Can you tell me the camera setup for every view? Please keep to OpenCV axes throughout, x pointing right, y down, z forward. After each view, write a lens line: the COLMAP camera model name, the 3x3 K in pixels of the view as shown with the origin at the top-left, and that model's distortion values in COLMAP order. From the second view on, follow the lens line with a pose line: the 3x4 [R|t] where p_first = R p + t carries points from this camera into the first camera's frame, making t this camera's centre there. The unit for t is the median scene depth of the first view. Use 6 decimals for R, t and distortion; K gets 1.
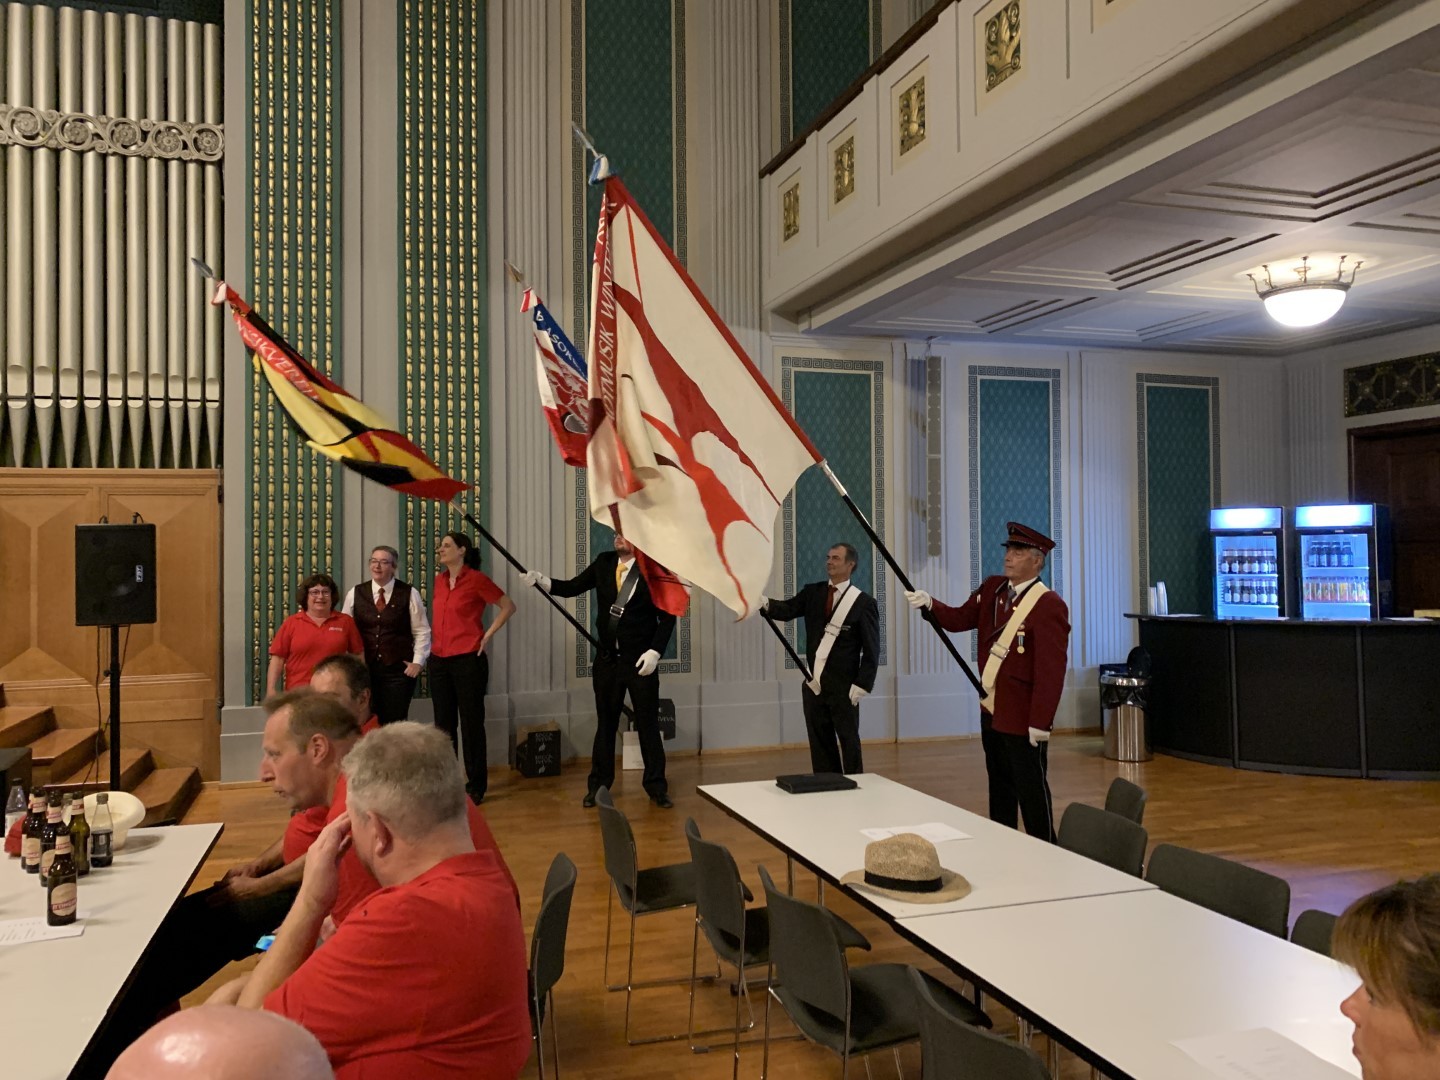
lens RADIAL K [[1100.3, 0, 716.1], [0, 1100.3, 526.3], [0, 0, 1]] dist [0.013762, -0.003965]
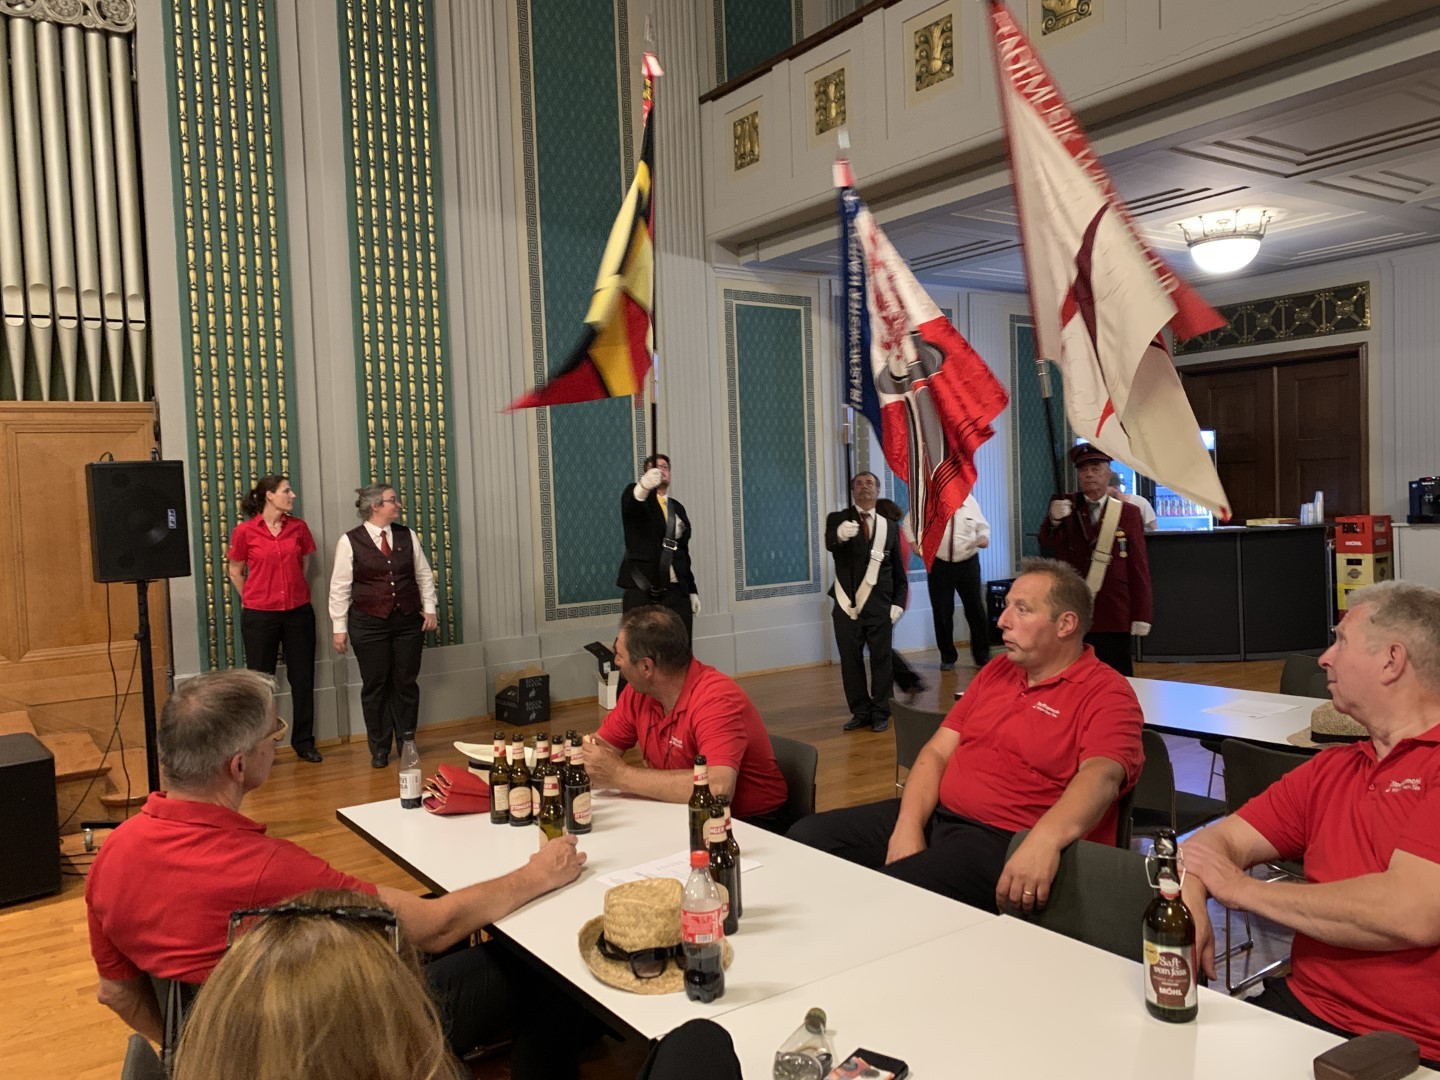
lens RADIAL K [[1104.4, 0, 719.5], [0, 1104.4, 535.8], [0, 0, 1]] dist [0.011538, -0.001516]
pose [[0.954226, -0.039364, 0.296484, -0.286890], [0.023398, 0.998088, 0.057212, 0.013093], [-0.298169, -0.047656, 0.953323, 0.042338]]
